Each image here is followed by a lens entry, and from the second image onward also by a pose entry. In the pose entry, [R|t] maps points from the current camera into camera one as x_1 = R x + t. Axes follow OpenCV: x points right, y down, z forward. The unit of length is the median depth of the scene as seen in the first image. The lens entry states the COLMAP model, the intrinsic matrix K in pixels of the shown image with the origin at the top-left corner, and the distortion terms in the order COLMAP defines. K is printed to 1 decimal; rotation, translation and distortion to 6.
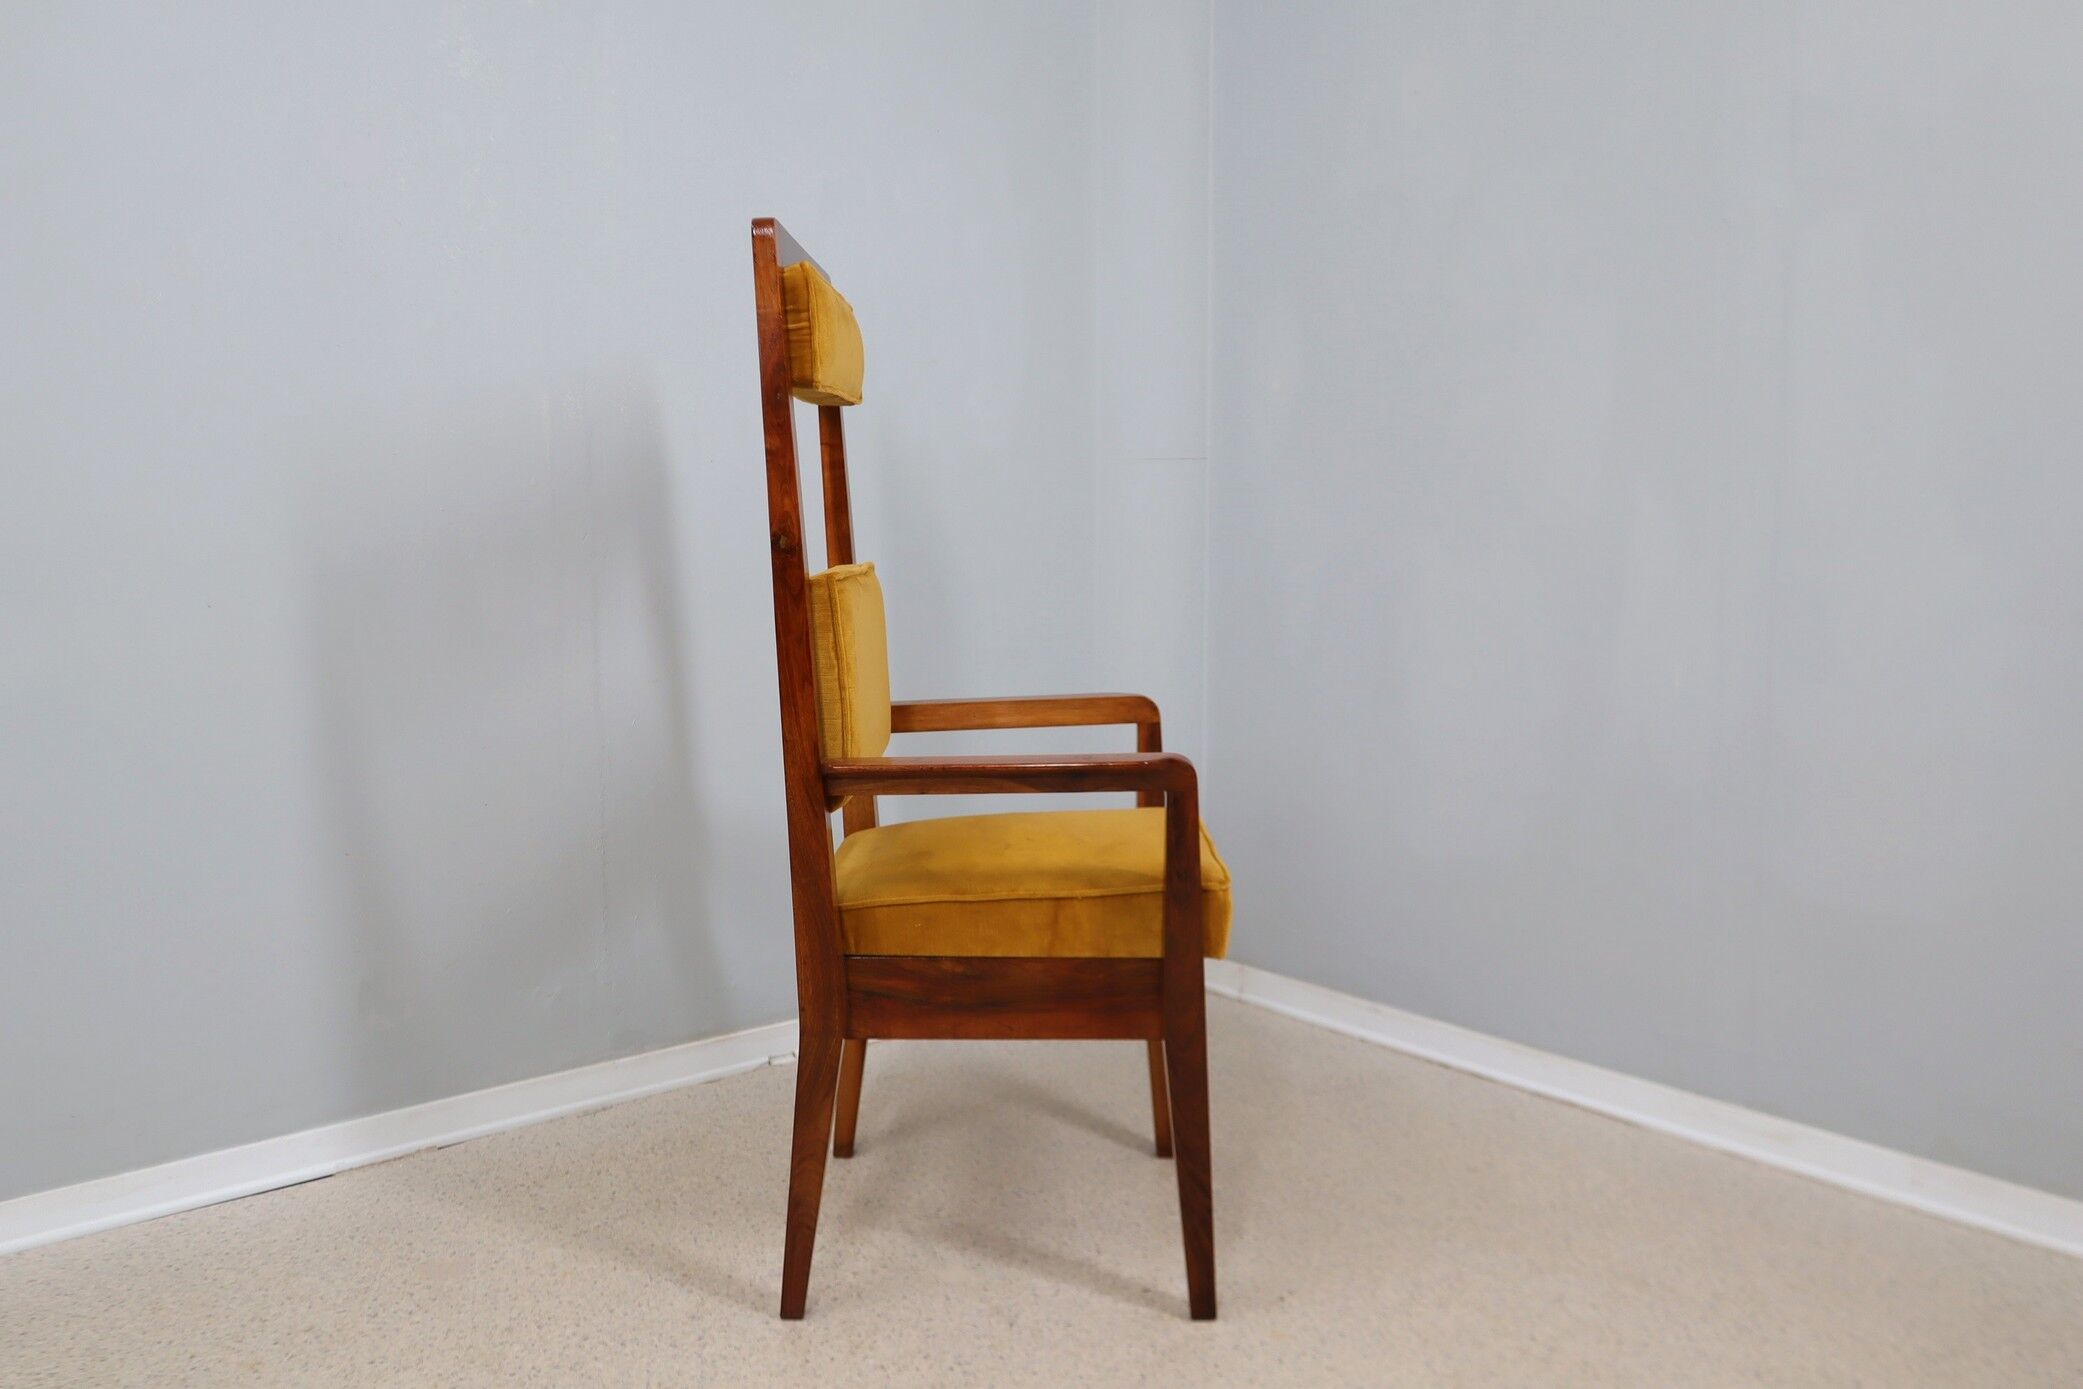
lens RADIAL K [[1676.5, 0, 1035.1], [0, 1676.5, 711.5], [0, 0, 1]] dist [0.010906, 0.013809]
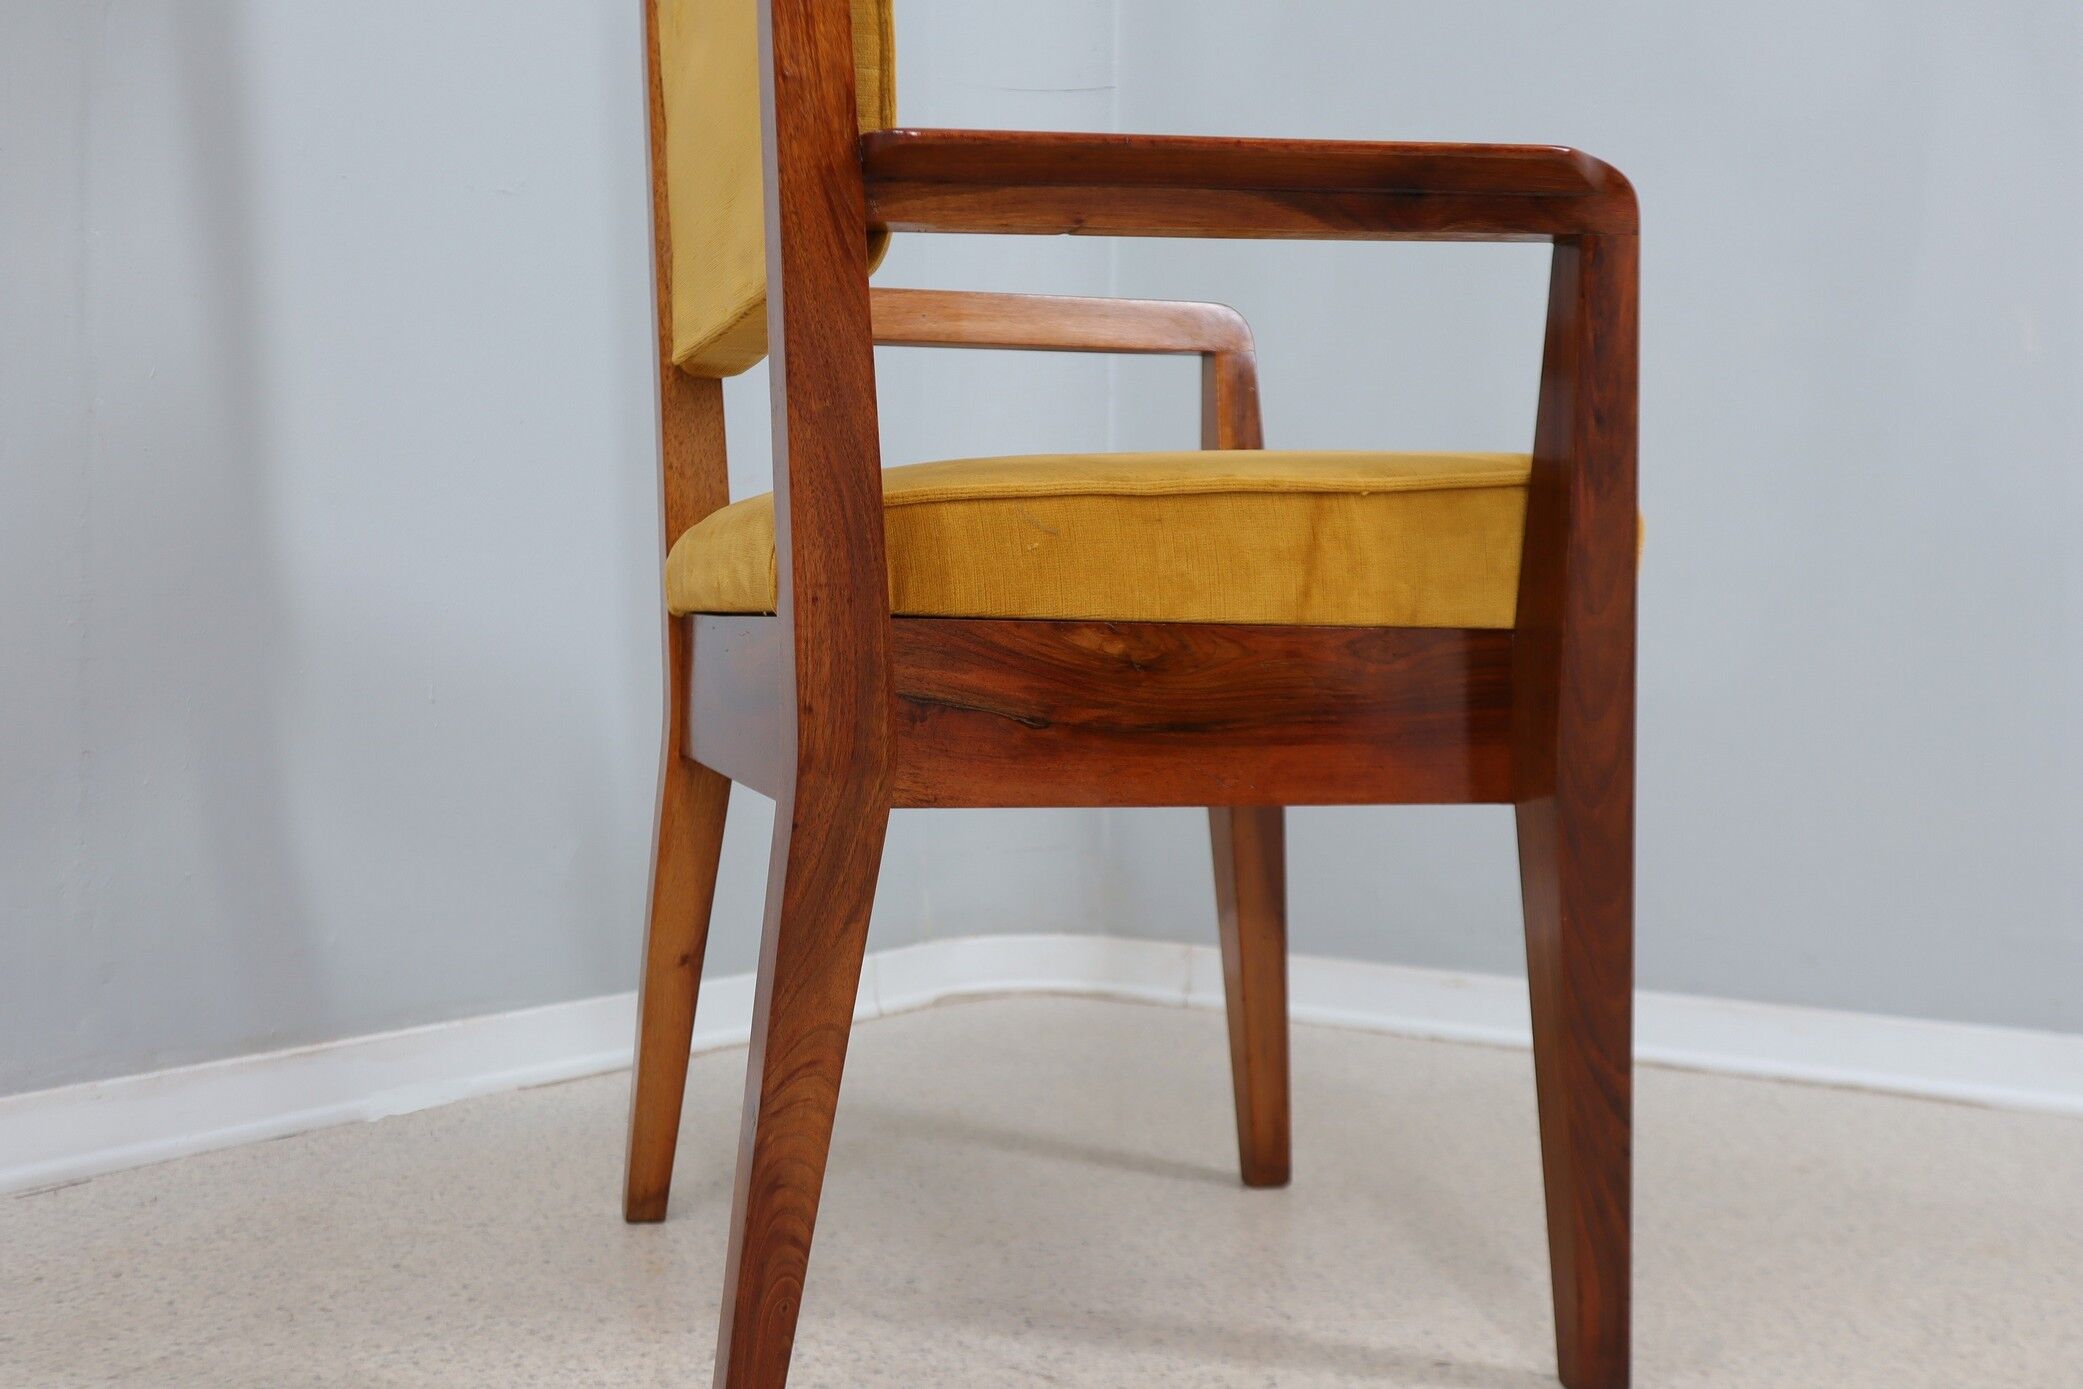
lens RADIAL K [[2267.3, 0, 1025.6], [0, 2267.3, 706.8], [0, 0, 1]] dist [0.014770, 0.000000]
pose [[0.960009, 0.005740, 0.279910, -0.241093], [0.021045, 0.995482, -0.092592, 0.225766], [-0.279177, 0.094780, 0.955551, 0.414914]]
